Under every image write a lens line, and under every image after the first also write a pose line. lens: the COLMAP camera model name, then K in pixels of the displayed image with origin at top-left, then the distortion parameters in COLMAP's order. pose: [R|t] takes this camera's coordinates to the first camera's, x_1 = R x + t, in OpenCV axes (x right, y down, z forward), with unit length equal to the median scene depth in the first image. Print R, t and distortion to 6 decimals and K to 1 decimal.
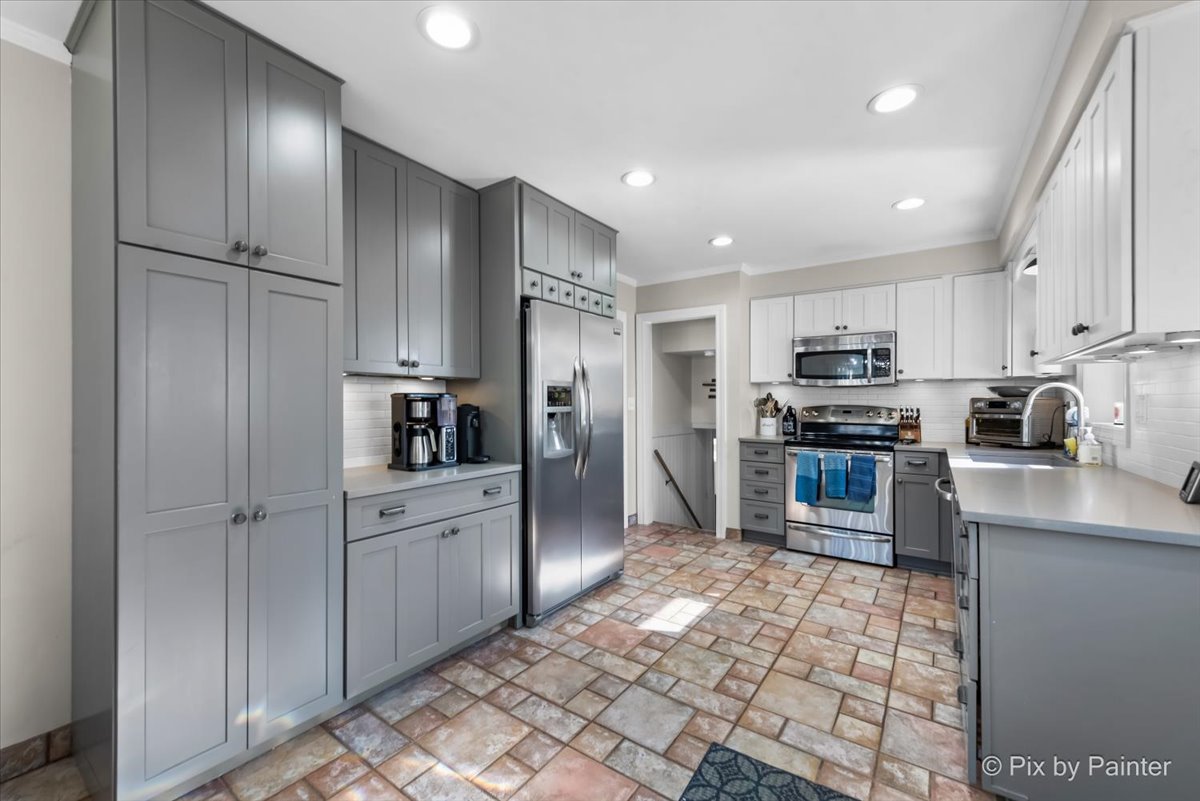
lens RADIAL K [[476.6, 0, 615.3], [0, 476.6, 399.0], [0, 0, 1]] dist [0.008393, -0.002204]
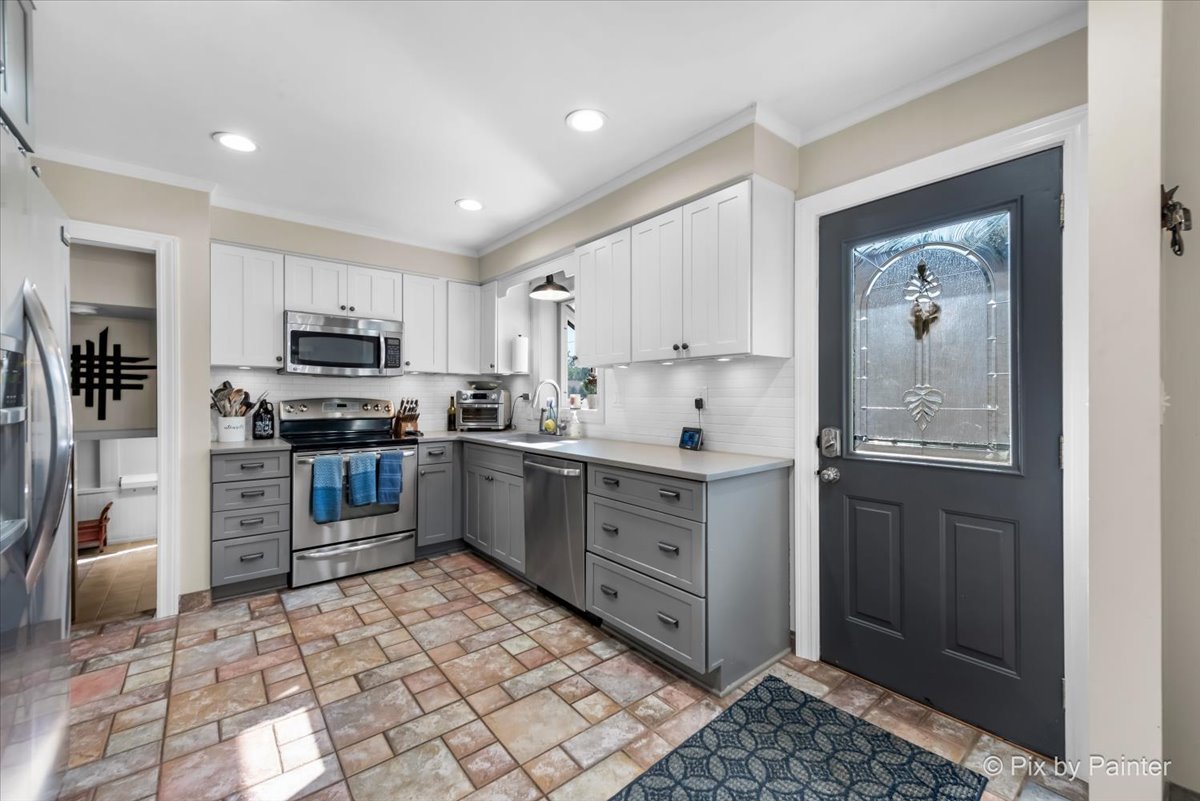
lens RADIAL K [[476.6, 0, 597.2], [0, 476.6, 396.7], [0, 0, 1]] dist [0.008393, -0.002204]
pose [[0.290188, -0.007228, 0.956942, -0.280183], [-0.004304, 0.999952, 0.008858, 0.000939], [-0.956960, -0.006689, 0.290143, 0.394653]]
